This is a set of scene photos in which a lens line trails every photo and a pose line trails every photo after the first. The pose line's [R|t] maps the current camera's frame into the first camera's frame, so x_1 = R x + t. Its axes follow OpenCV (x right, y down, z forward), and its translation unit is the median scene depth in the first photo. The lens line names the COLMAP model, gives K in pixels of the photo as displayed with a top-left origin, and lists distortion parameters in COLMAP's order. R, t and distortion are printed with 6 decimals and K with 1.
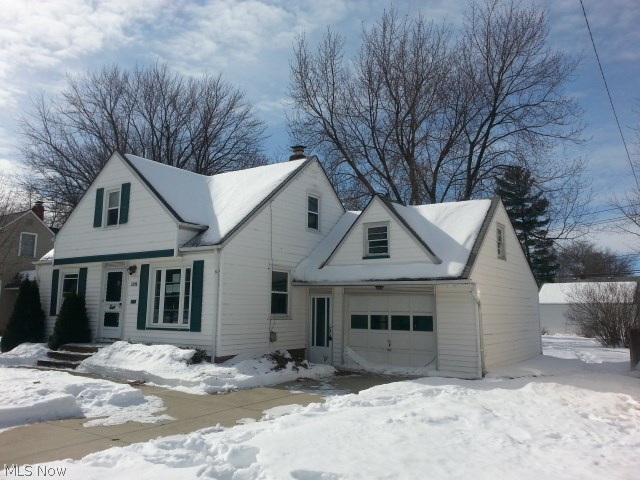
lens RADIAL K [[509.3, 0, 320.0], [0, 509.3, 240.0], [0, 0, 1]] dist [0.084196, -0.010290]
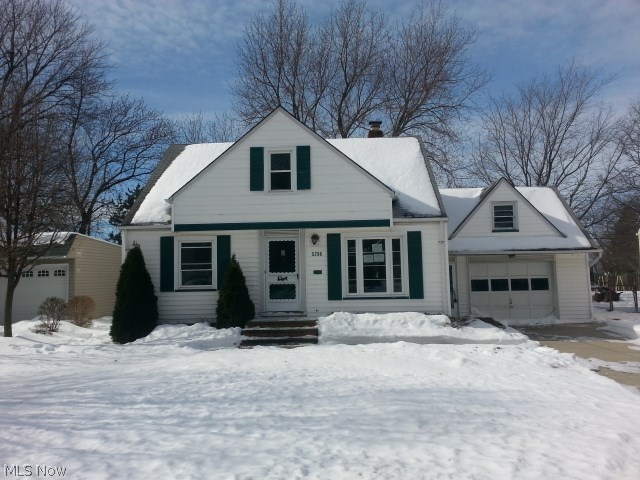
lens RADIAL K [[509.3, 0, 320.0], [0, 509.3, 240.0], [0, 0, 1]] dist [0.084196, -0.010290]
pose [[0.848086, 0.009142, 0.529780, -0.877746], [-0.041834, 0.997885, 0.049749, 0.013036], [-0.528205, -0.064354, 0.846675, 0.204066]]
